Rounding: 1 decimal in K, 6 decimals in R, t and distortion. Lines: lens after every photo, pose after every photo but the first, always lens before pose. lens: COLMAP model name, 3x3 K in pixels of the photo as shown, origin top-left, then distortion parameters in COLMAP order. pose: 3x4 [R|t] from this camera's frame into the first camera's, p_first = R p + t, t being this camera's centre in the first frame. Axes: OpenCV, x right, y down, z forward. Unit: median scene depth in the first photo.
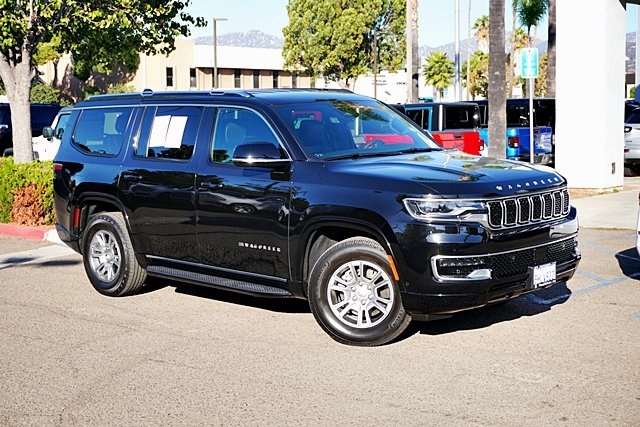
lens RADIAL K [[1007.3, 0, 320.0], [0, 1007.3, 213.5], [0, 0, 1]] dist [0.023359, 0.153952]
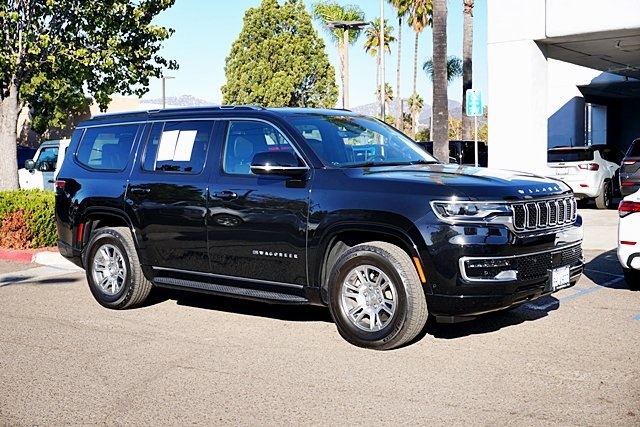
lens RADIAL K [[865.5, 0, 320.0], [0, 865.5, 213.5], [0, 0, 1]] dist [0.032551, 0.004144]
pose [[0.996244, -0.003402, 0.086527, -0.077811], [0.007245, 0.998999, -0.044140, 0.026177], [-0.086290, 0.044602, 0.995271, 0.106795]]
